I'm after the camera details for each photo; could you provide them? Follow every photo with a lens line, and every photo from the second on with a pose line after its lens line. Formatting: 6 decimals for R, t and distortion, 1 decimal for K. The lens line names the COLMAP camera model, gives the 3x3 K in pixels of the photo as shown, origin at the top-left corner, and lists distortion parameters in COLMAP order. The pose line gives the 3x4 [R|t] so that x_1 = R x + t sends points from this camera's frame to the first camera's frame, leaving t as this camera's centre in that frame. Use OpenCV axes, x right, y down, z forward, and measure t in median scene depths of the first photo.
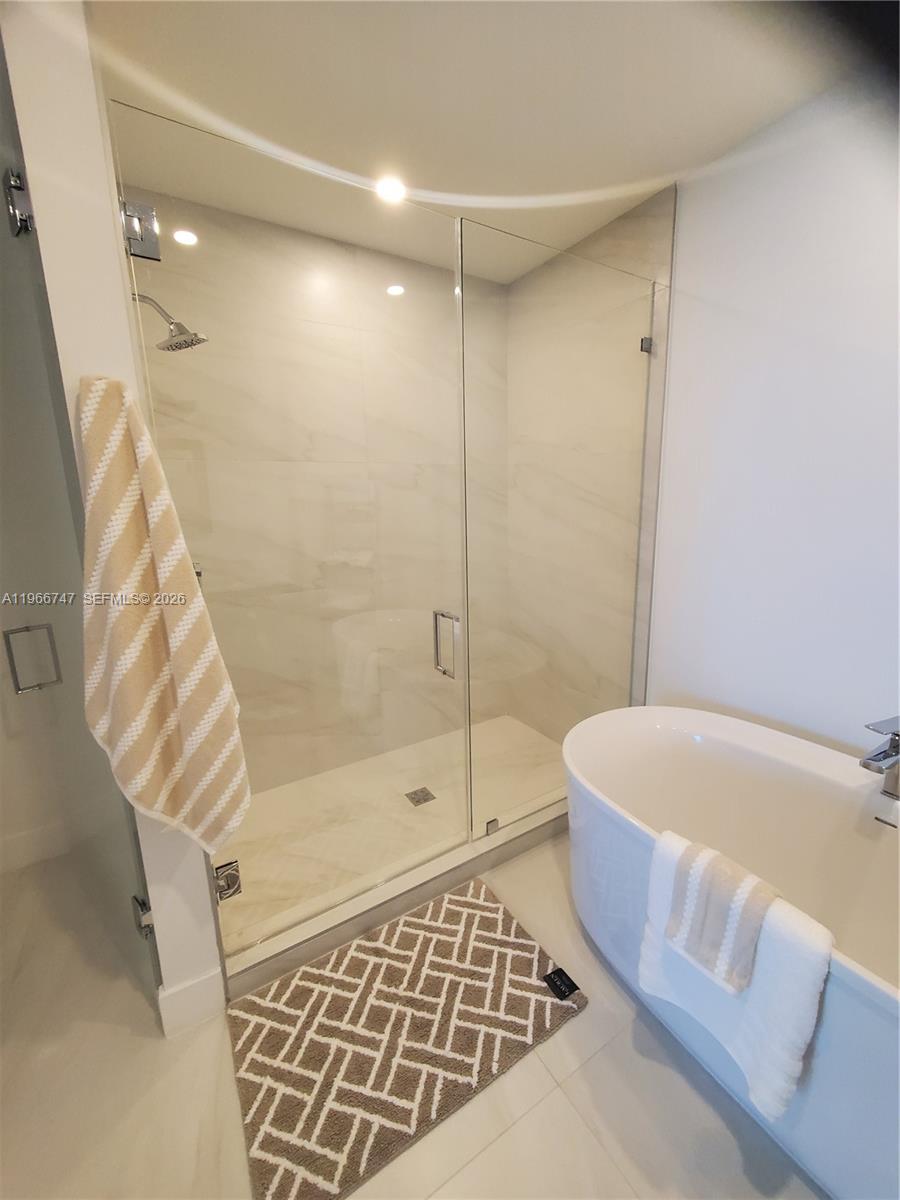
lens RADIAL K [[481.9, 0, 449.6], [0, 481.9, 593.4], [0, 0, 1]] dist [0.000092, -0.001565]
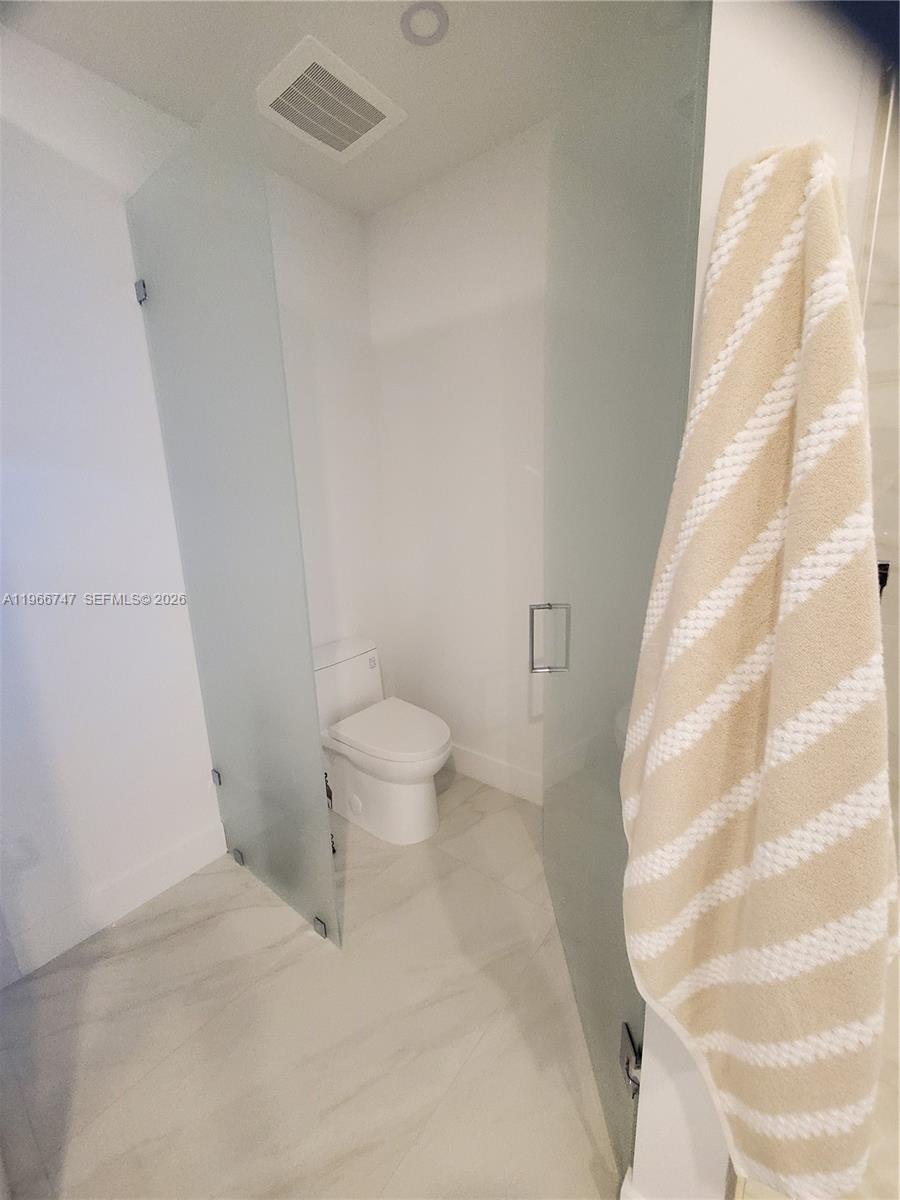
lens RADIAL K [[481.9, 0, 438.4], [0, 481.9, 590.7], [0, 0, 1]] dist [0.000092, -0.001565]
pose [[0.337686, 0.197079, -0.920396, -0.301299], [-0.174082, 0.974042, 0.144697, -0.048941], [0.925021, 0.111362, 0.363228, 0.542403]]
